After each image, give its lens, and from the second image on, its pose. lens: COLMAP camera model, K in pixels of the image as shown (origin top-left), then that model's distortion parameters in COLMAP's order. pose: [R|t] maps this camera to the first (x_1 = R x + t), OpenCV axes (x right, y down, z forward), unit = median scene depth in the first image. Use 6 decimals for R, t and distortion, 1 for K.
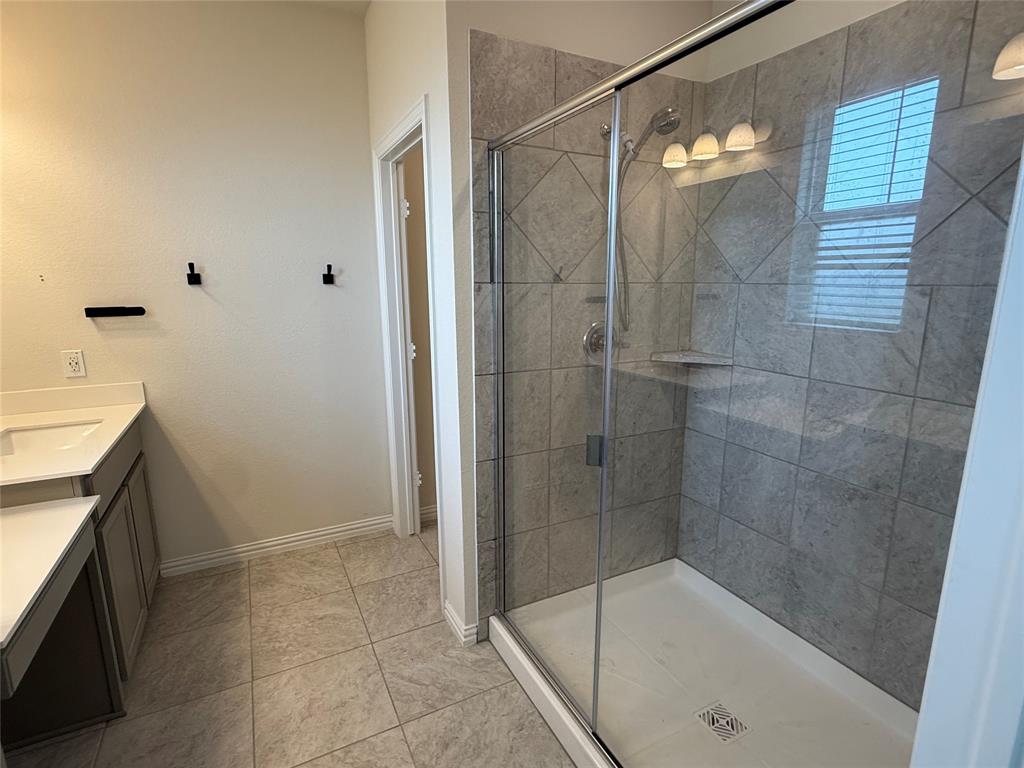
lens RADIAL K [[511.7, 0, 512.0], [0, 511.7, 384.0], [0, 0, 1]] dist [0.000308, -0.000074]
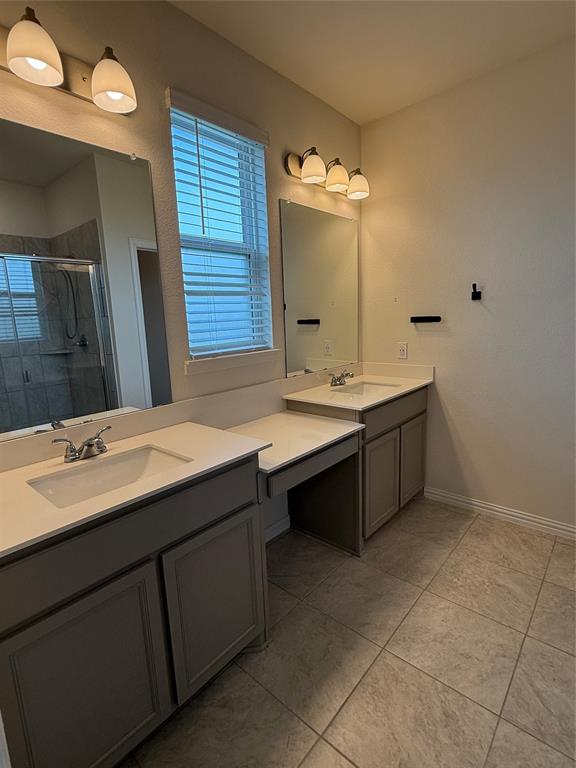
lens RADIAL K [[383.8, 0, 288.0], [0, 383.8, 384.0], [0, 0, 1]] dist [0.000308, -0.000074]
pose [[0.373689, 0.157189, -0.914138, 0.192569], [-0.151519, 0.982643, 0.107030, -0.010358], [0.915095, 0.098514, 0.391020, 0.204559]]
